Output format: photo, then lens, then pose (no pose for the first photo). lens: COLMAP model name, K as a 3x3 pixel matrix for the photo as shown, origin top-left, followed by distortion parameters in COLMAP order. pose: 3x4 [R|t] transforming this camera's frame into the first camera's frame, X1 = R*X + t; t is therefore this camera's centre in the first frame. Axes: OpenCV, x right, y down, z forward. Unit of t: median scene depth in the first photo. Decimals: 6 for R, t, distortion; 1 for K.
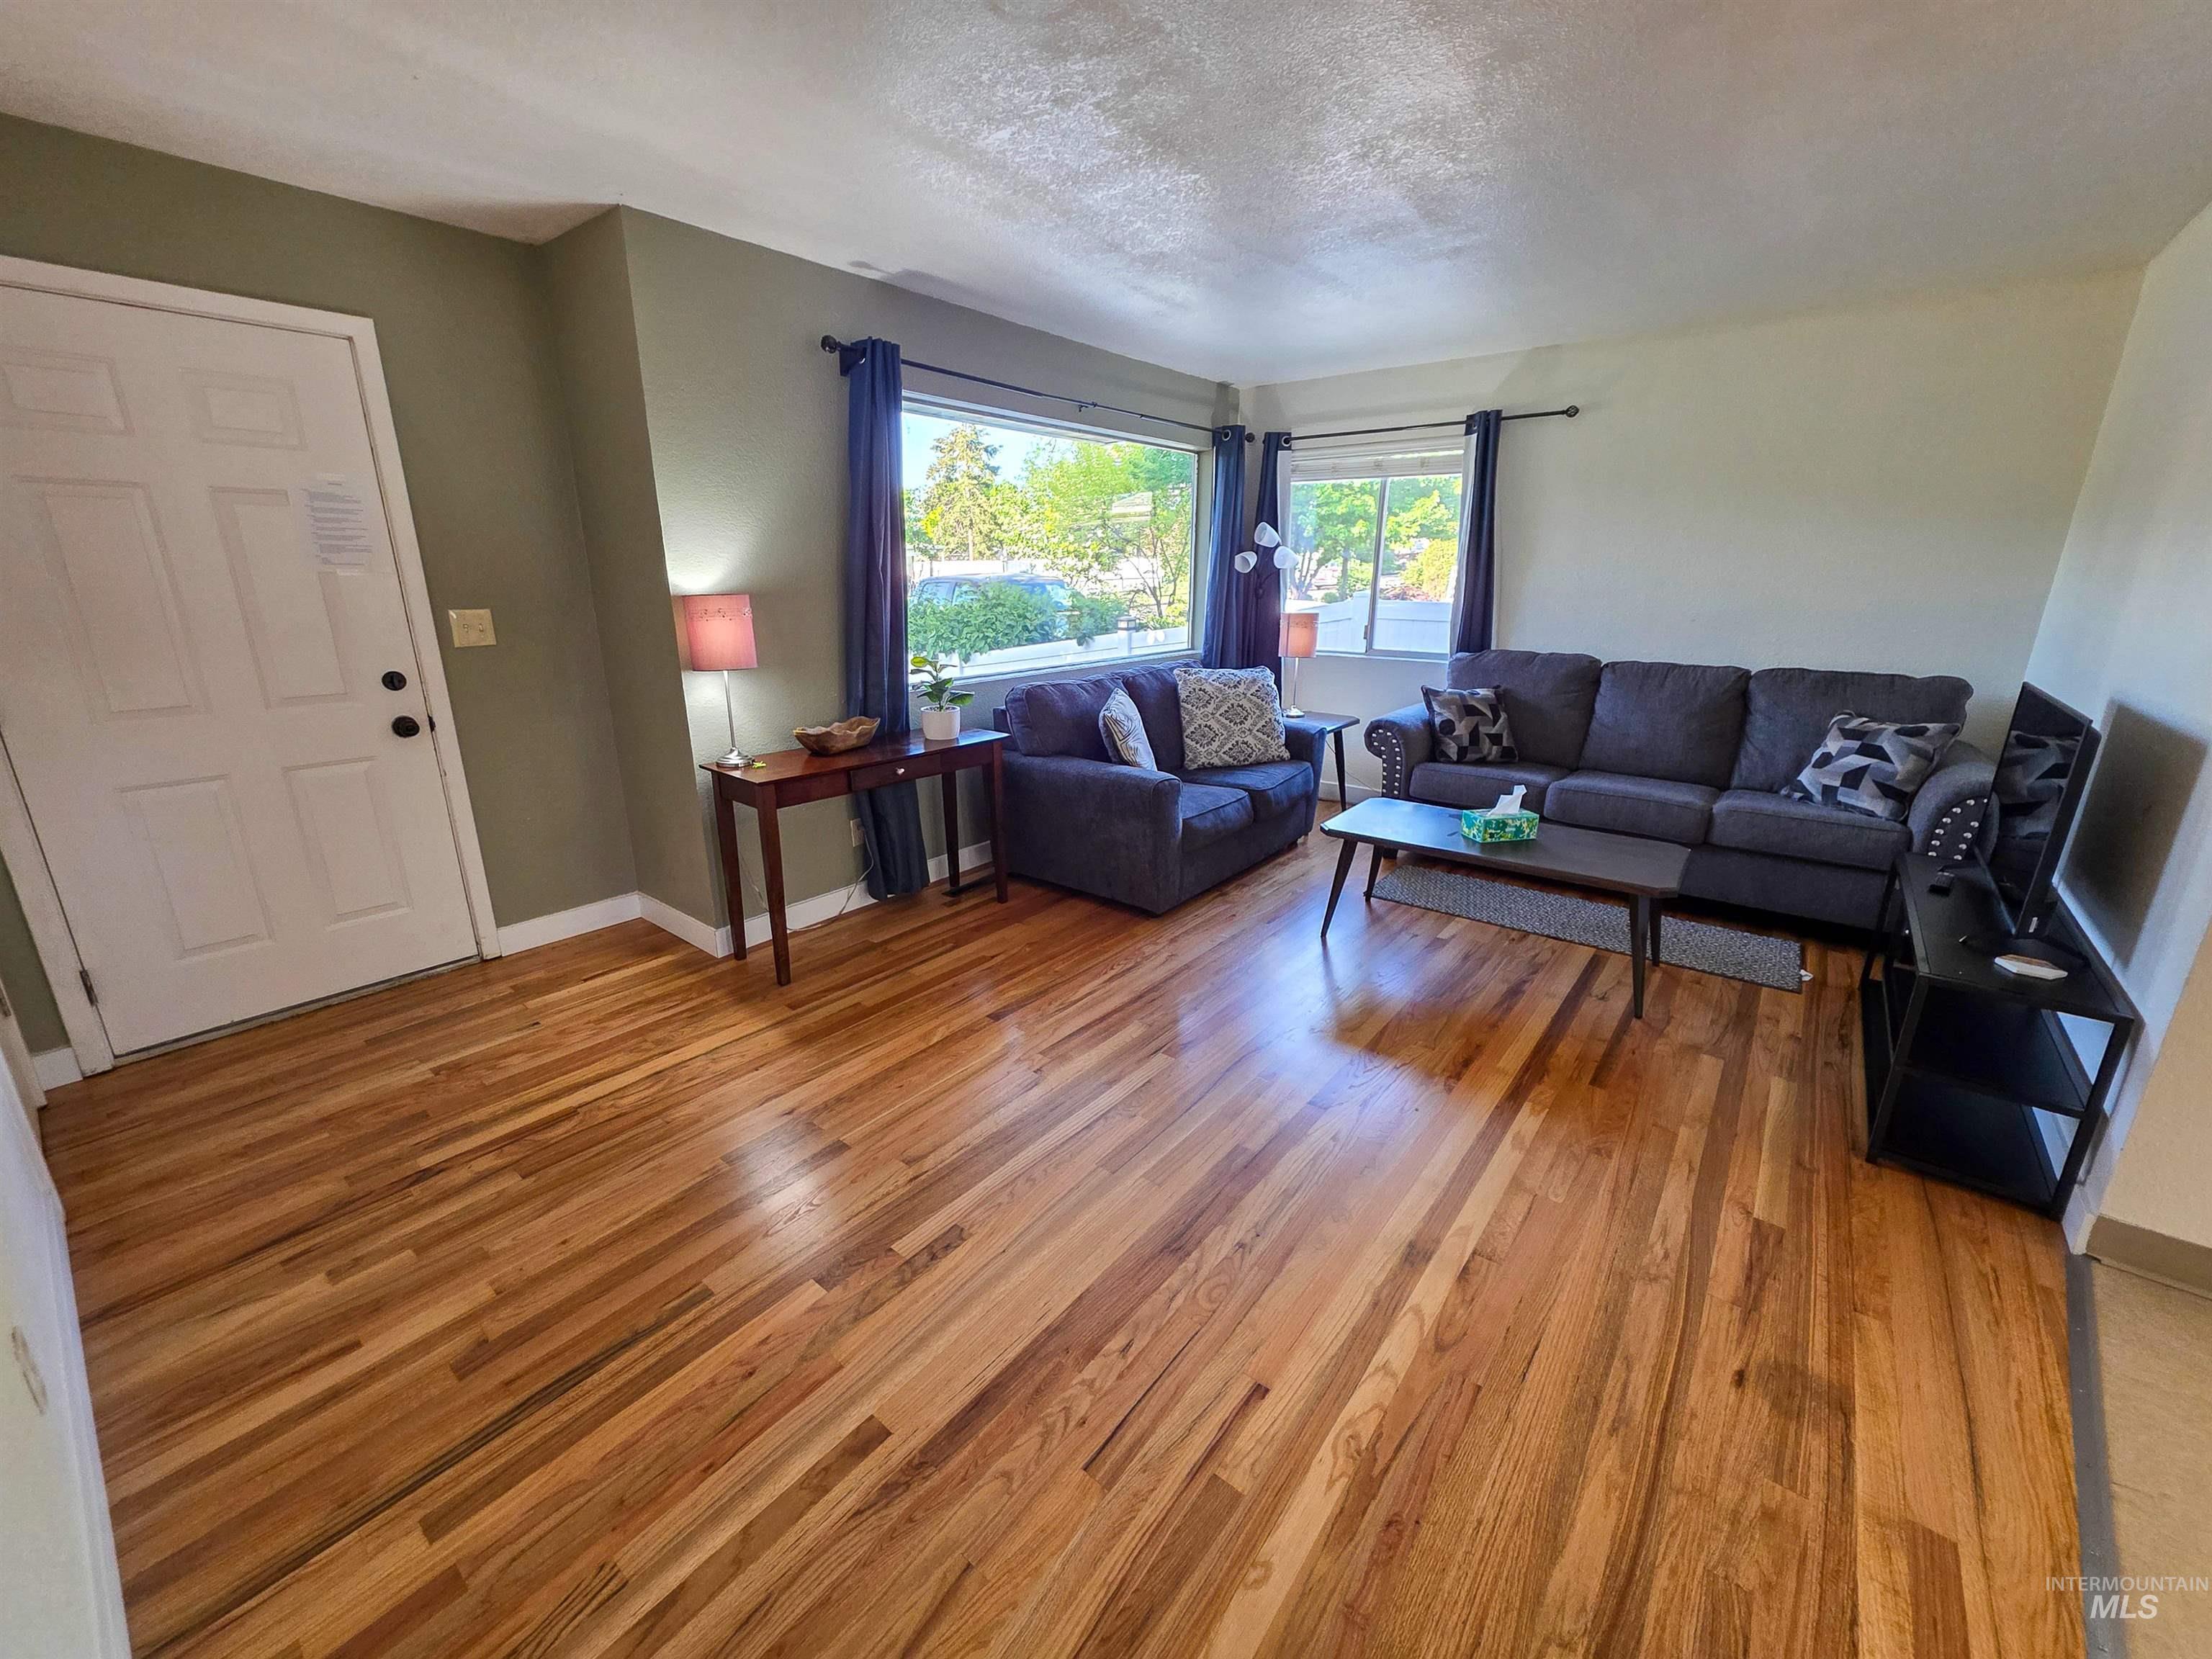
lens RADIAL K [[889.5, 0, 1093.5], [0, 889.5, 833.2], [0, 0, 1]] dist [0.000938, -0.000638]
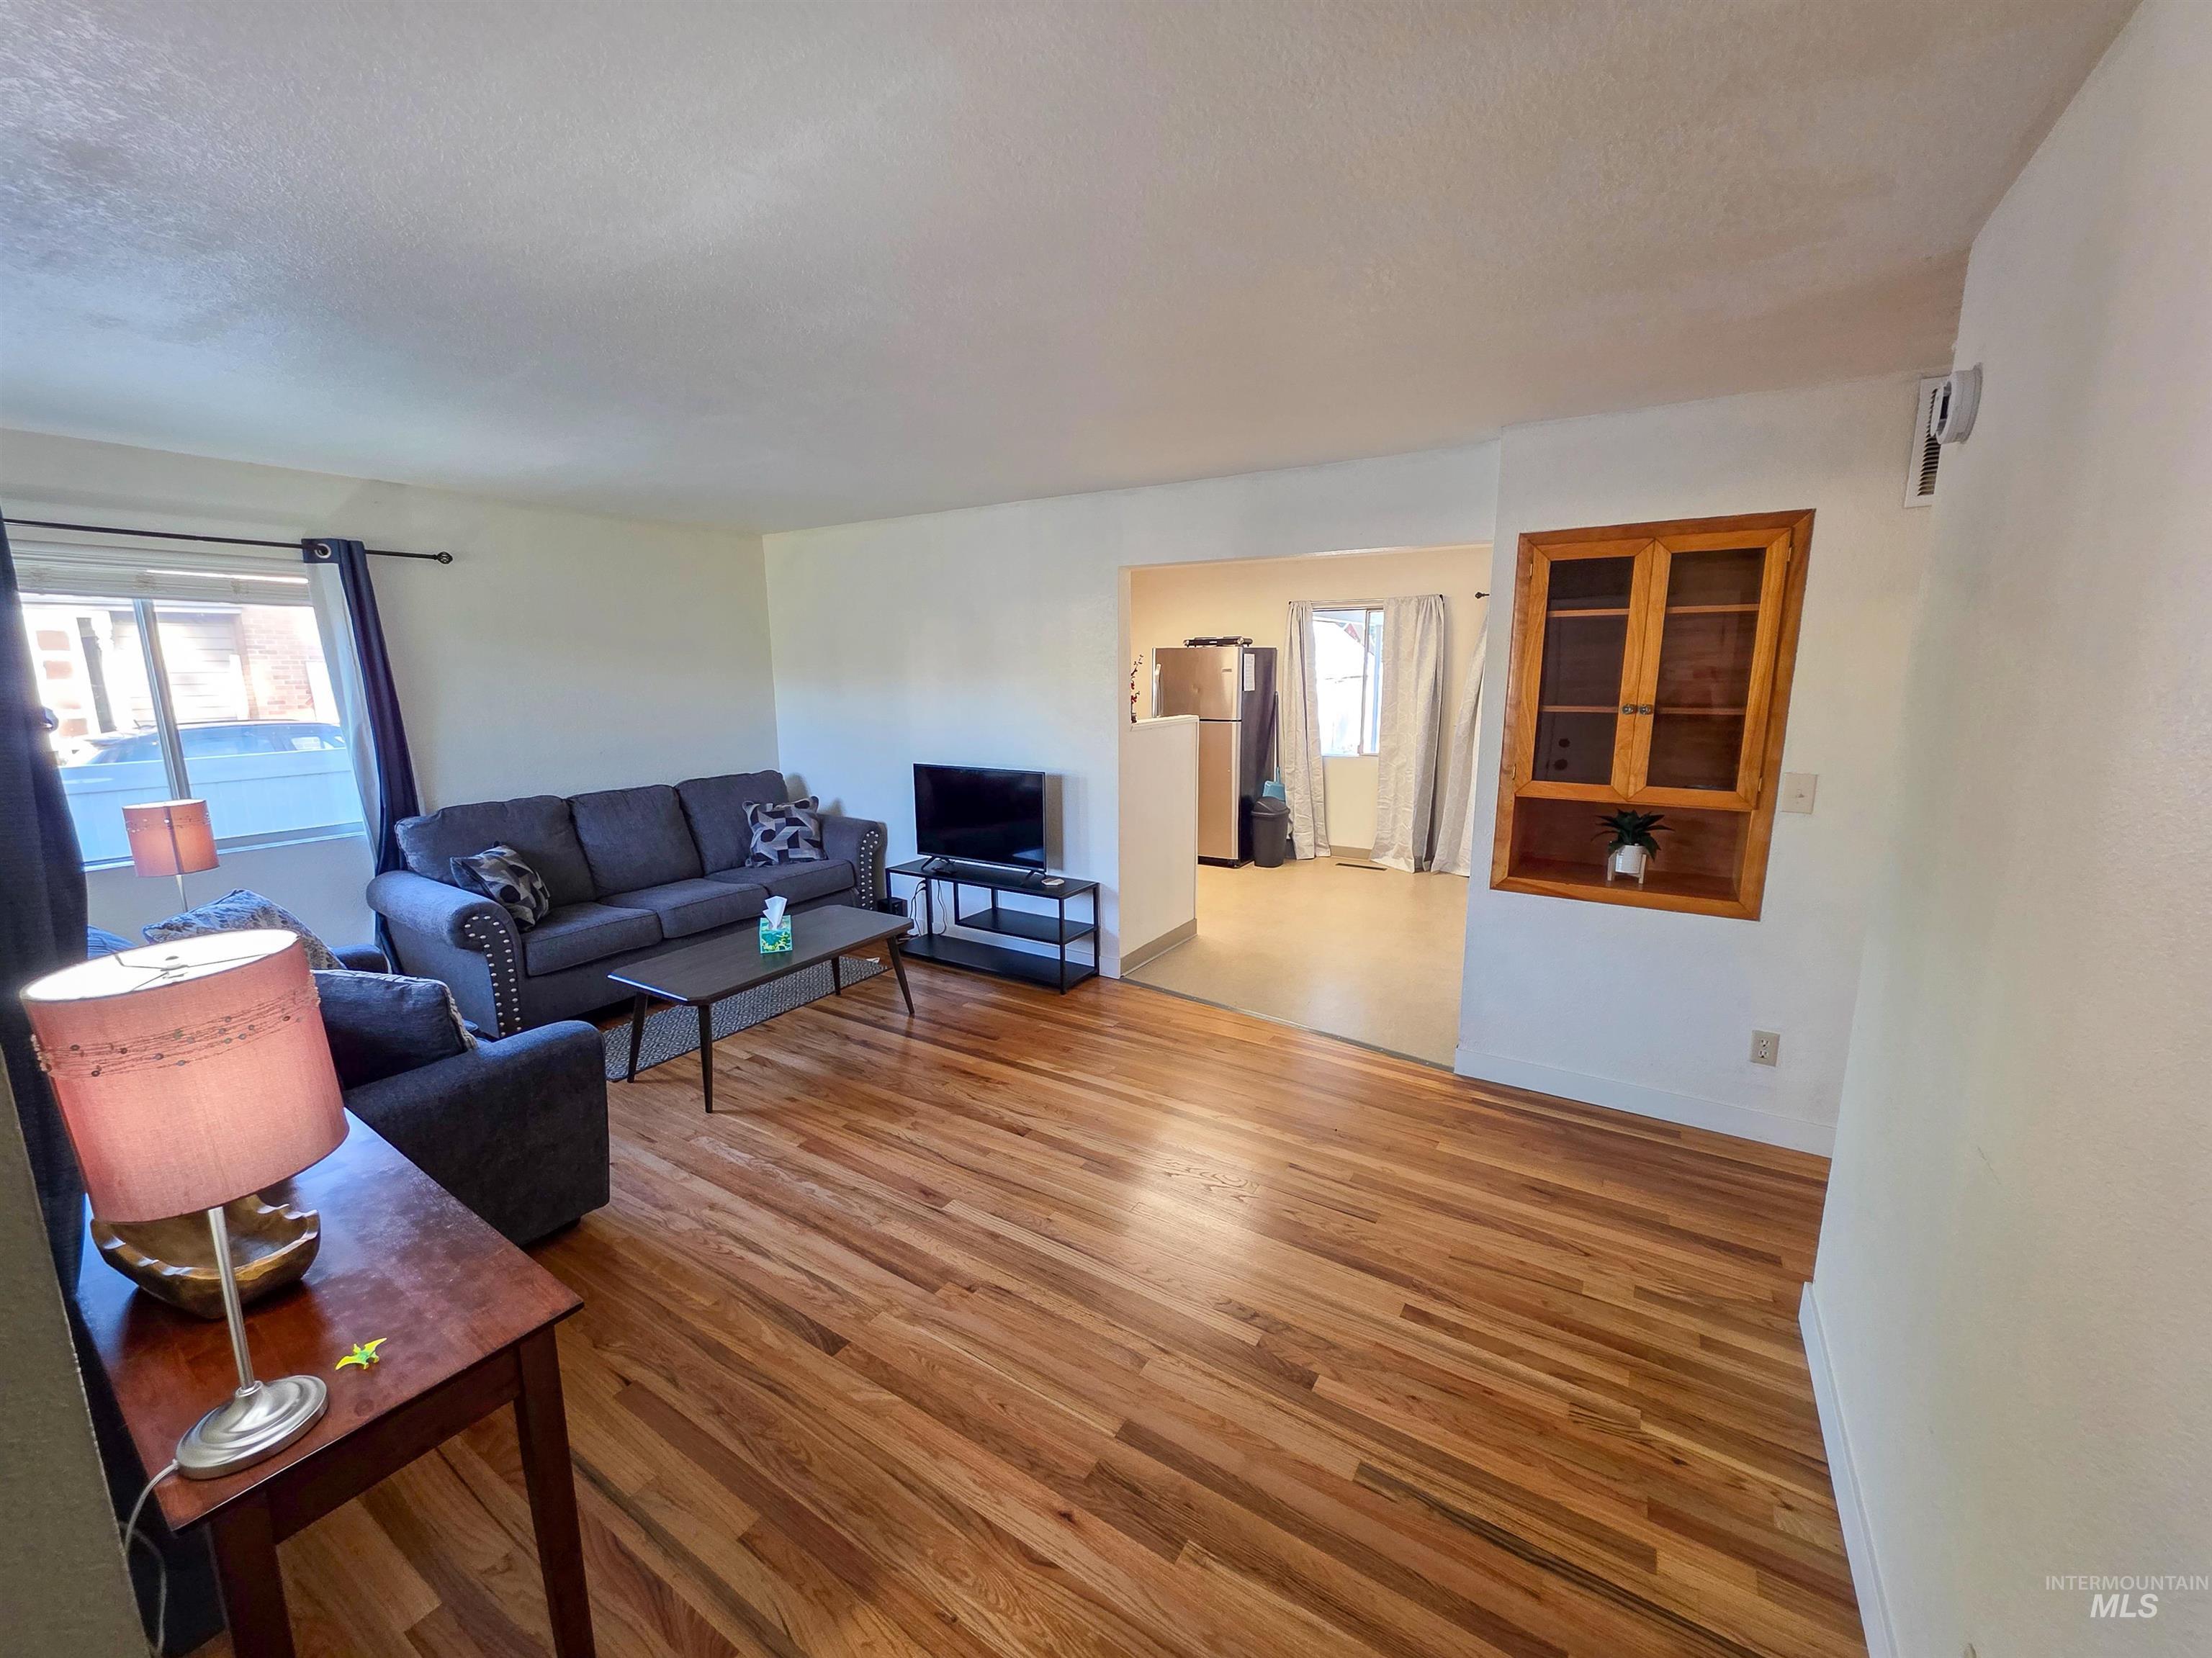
lens RADIAL K [[889.4, 0, 1100.1], [0, 889.4, 823.1], [0, 0, 1]] dist [0.000938, -0.000638]
pose [[-0.127611, -0.172688, 0.976675, -1.256603], [0.288866, 0.935565, 0.203162, -0.459646], [-0.948827, 0.308054, -0.069505, 1.128680]]
